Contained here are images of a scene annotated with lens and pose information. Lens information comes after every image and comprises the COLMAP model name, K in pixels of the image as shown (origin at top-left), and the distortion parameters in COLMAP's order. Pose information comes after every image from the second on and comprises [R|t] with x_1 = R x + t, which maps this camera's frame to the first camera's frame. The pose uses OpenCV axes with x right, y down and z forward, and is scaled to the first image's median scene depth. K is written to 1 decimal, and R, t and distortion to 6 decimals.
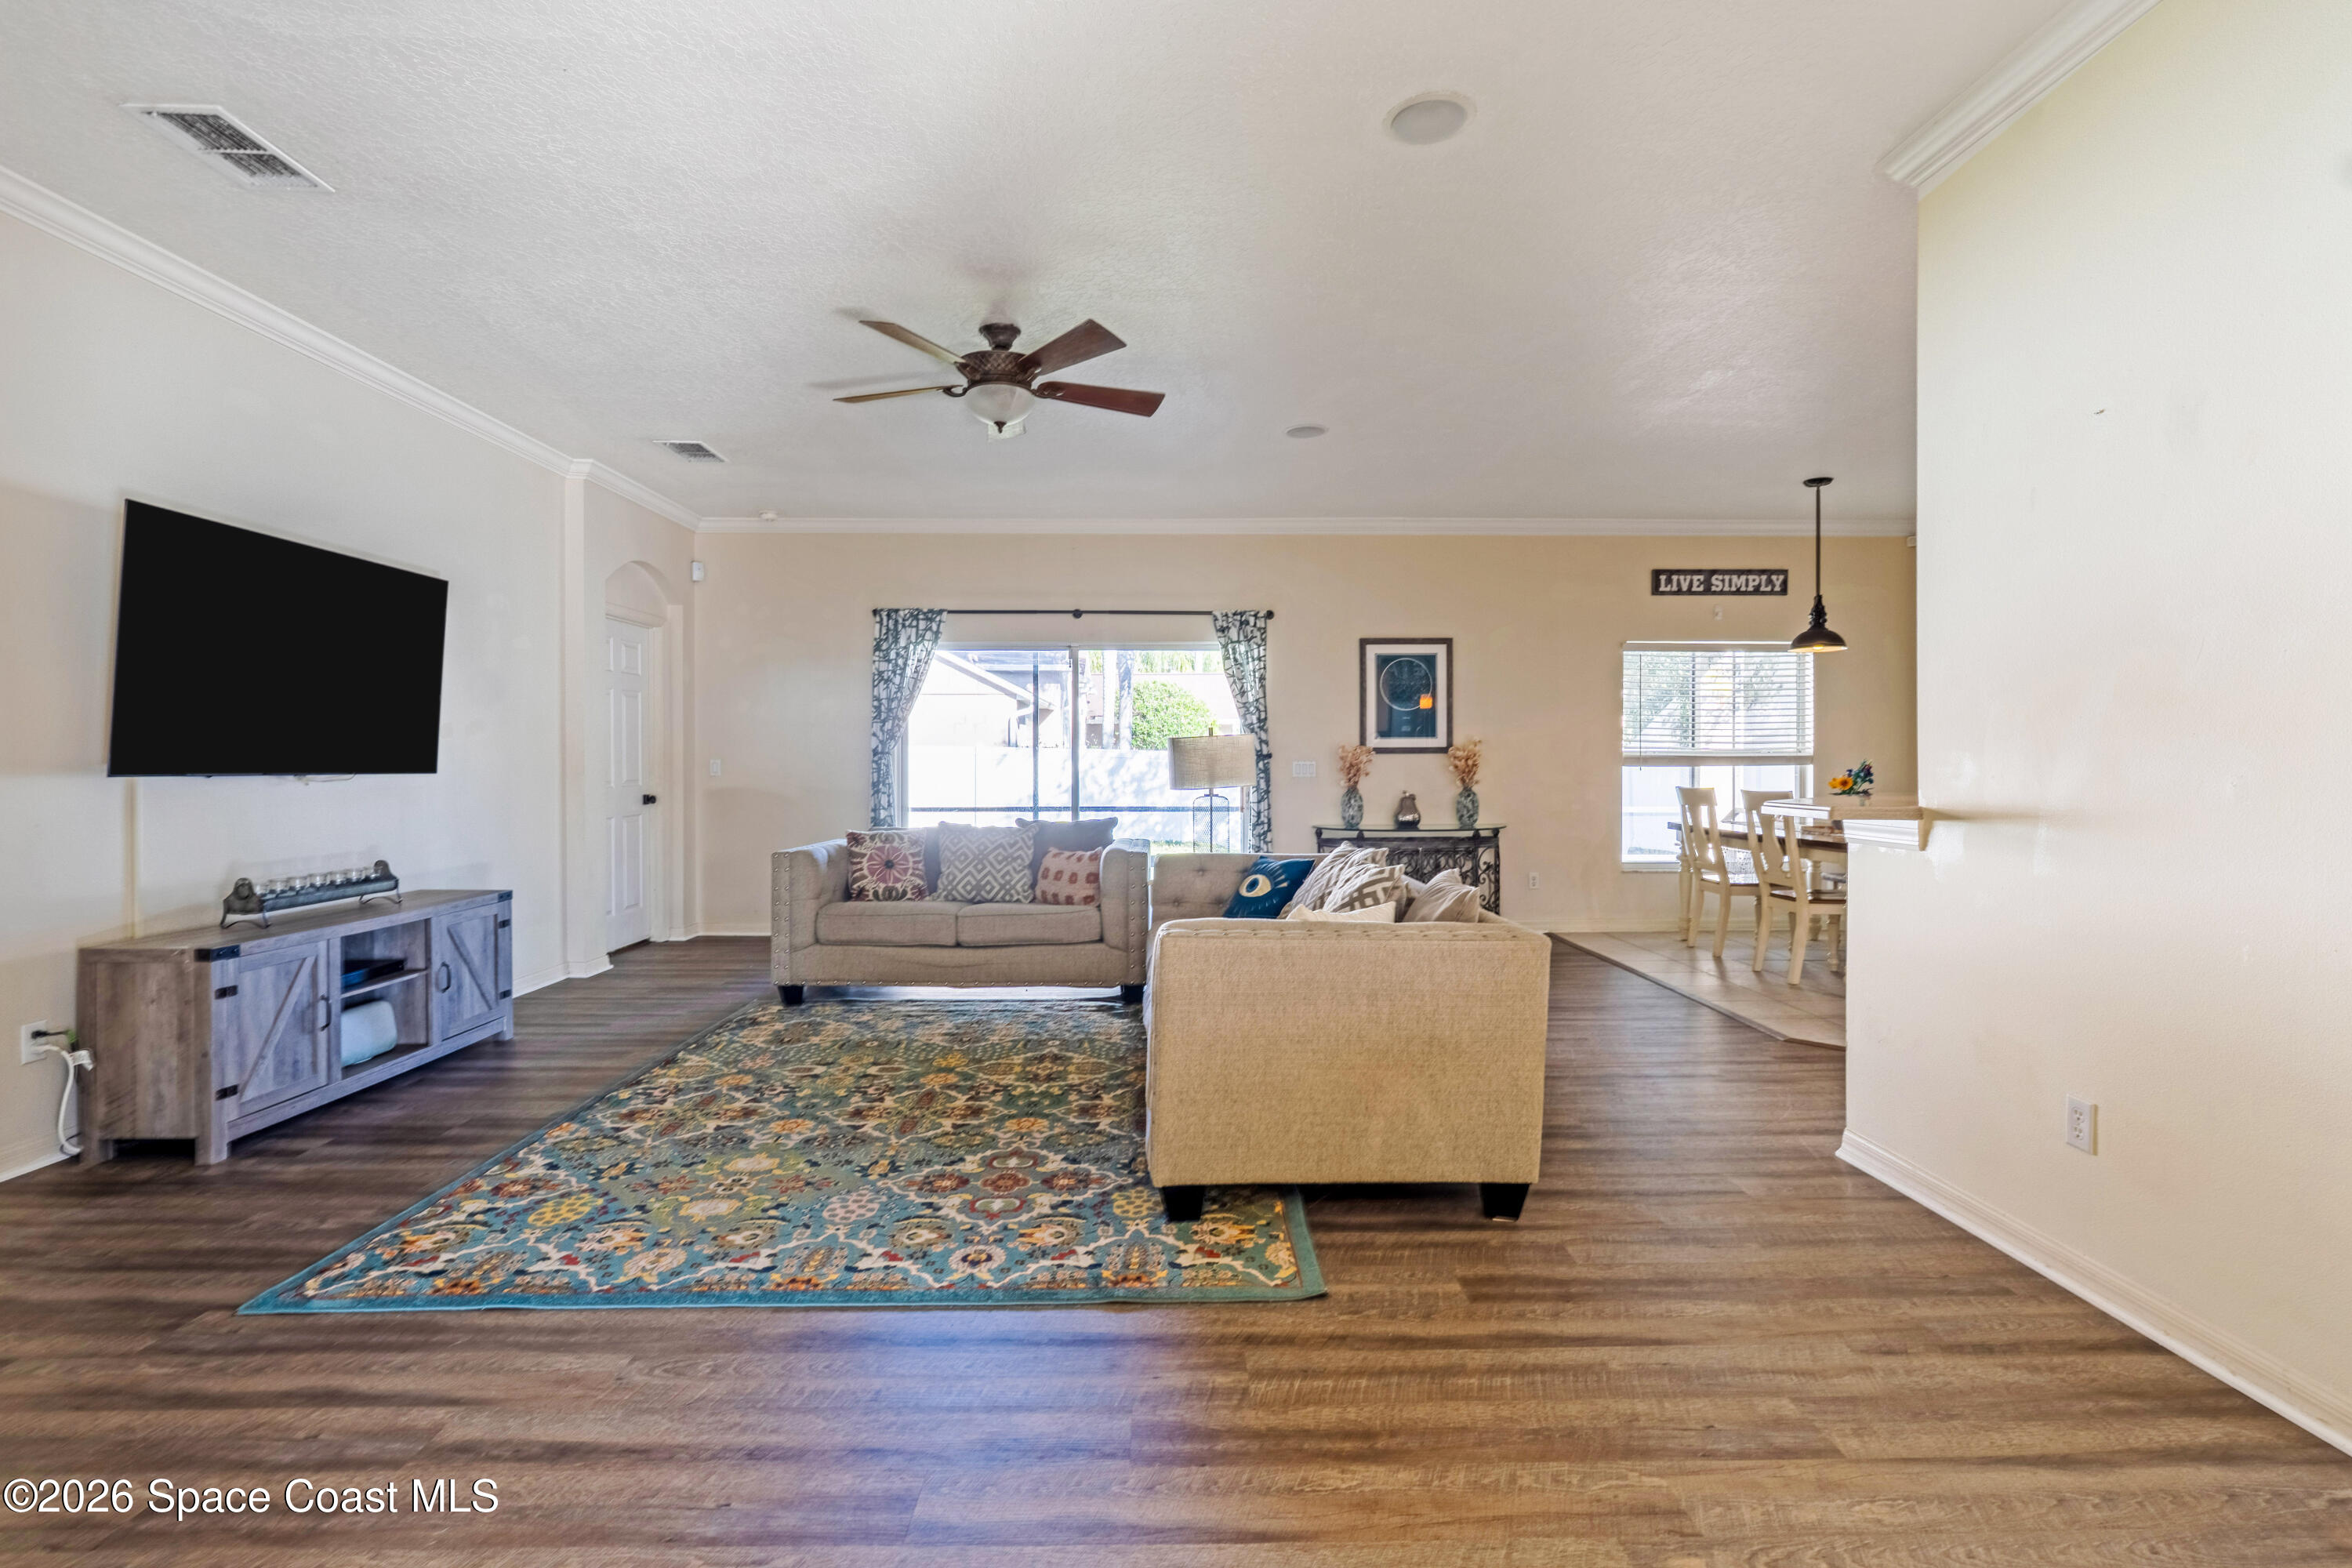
lens RADIAL K [[1081.9, 0, 1186.4], [0, 1081.9, 776.5], [0, 0, 1]] dist [0.002937, 0.000388]
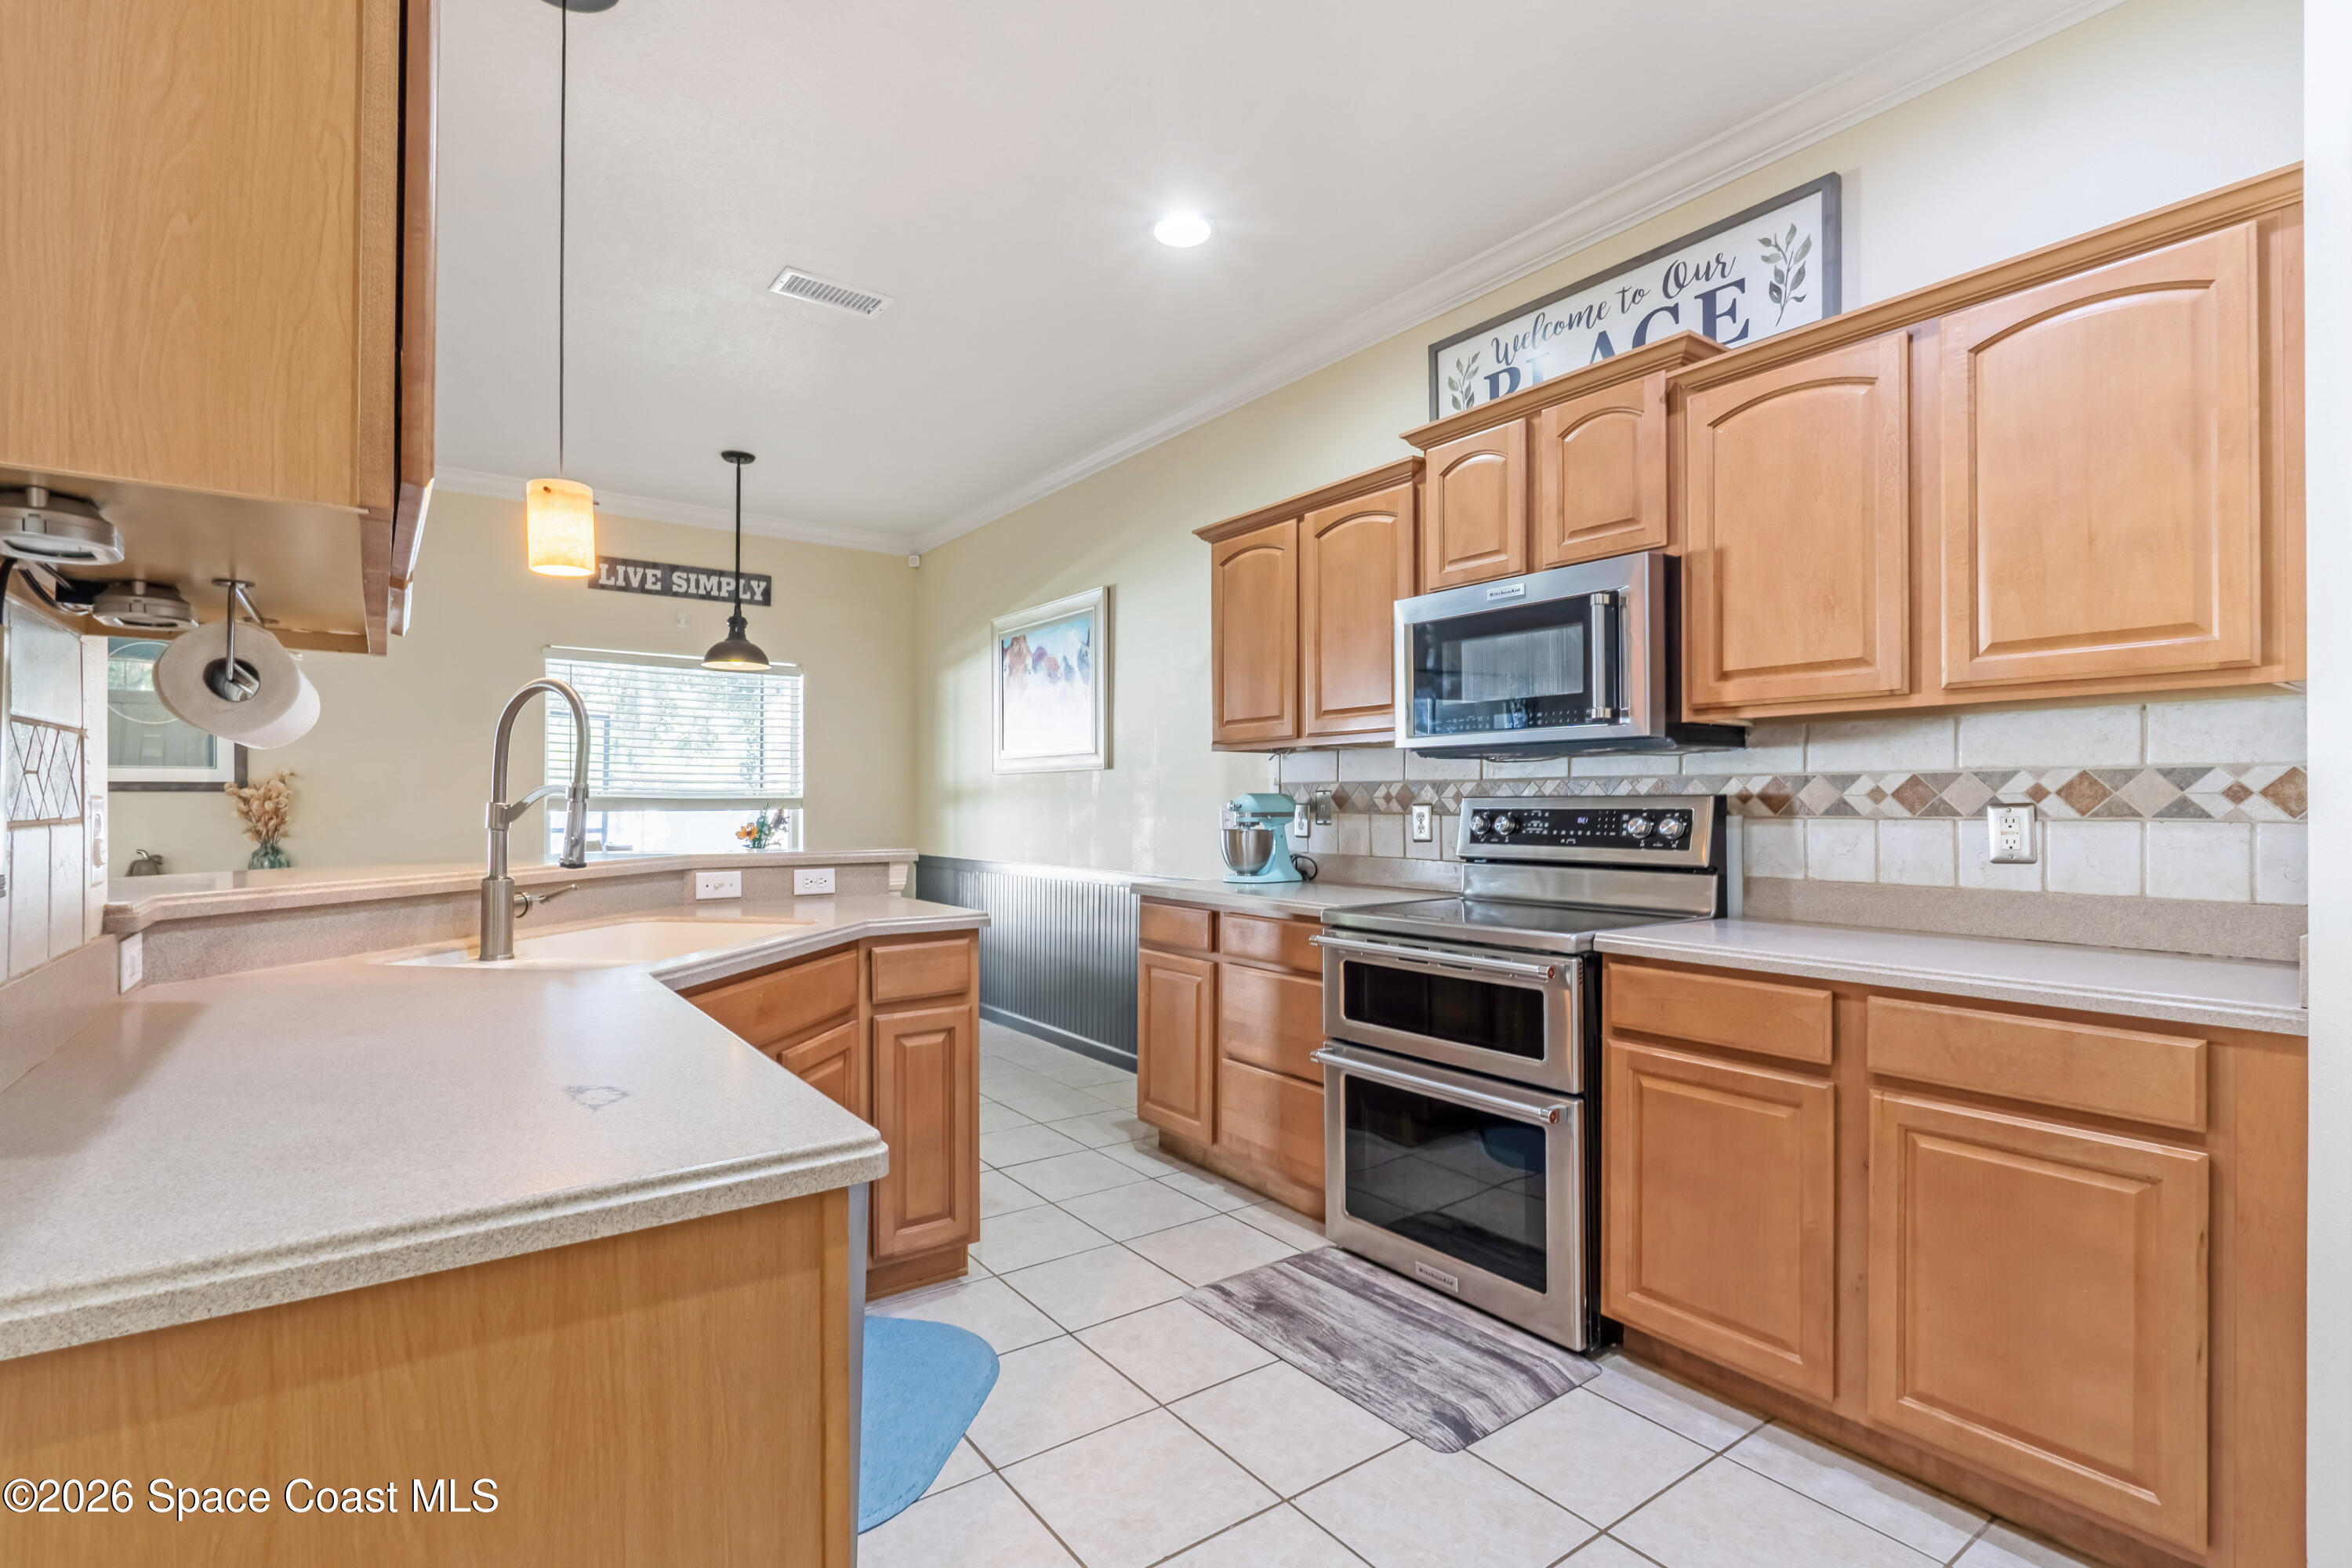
lens RADIAL K [[1081.9, 0, 1175.9], [0, 1081.9, 803.9], [0, 0, 1]] dist [0.002937, 0.000388]
pose [[0.822422, 0.002747, 0.568871, 0.337417], [0.003753, 0.999940, -0.010253, -0.005657], [-0.568865, 0.010567, 0.822363, 0.137517]]
